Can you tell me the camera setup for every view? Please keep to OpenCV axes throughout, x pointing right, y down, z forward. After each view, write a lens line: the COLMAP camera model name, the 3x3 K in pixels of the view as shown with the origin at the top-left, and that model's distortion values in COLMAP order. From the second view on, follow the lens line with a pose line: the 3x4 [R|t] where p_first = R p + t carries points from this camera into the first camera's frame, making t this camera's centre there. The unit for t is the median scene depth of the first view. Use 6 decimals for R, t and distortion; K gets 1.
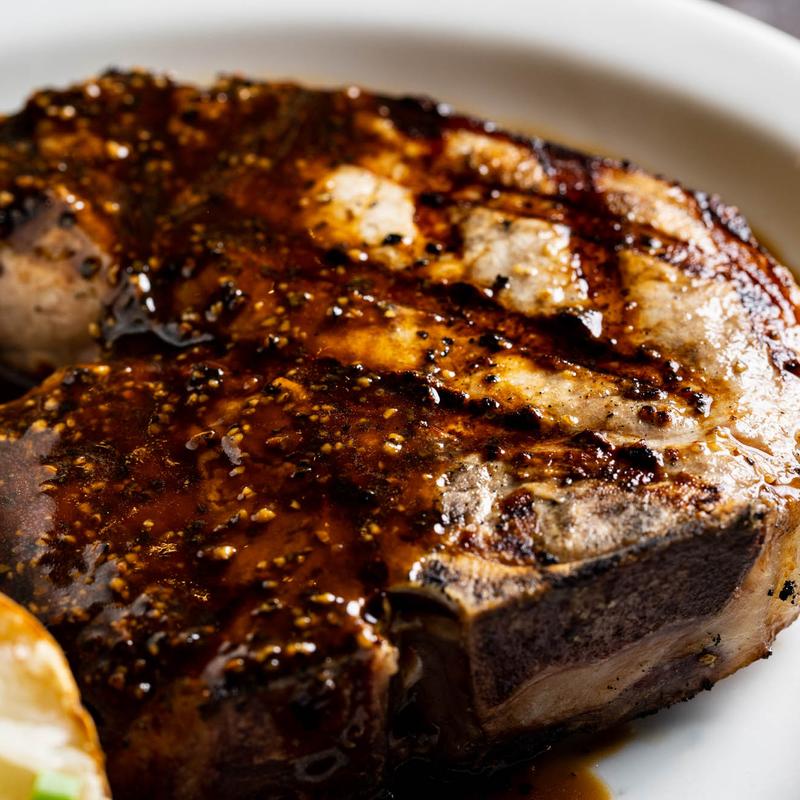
lens RADIAL K [[4455.4, 0, 400.0], [0, 4455.4, 400.1], [0, 0, 1]] dist [-0.070269, 0.000000]
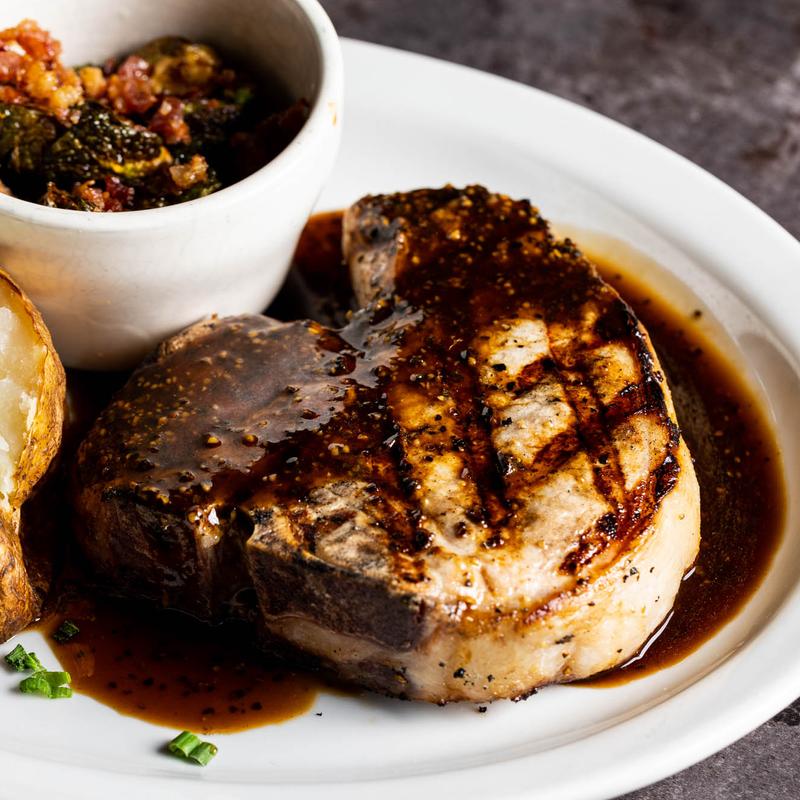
lens RADIAL K [[4455.4, 0, 400.1], [0, 4455.4, 400.0], [0, 0, 1]] dist [-0.070269, 0.000000]
pose [[0.607149, 0.533450, -0.588898, 0.903097], [-0.522331, 0.826451, 0.210117, -0.337214], [0.598782, 0.180028, 0.780416, -0.222204]]
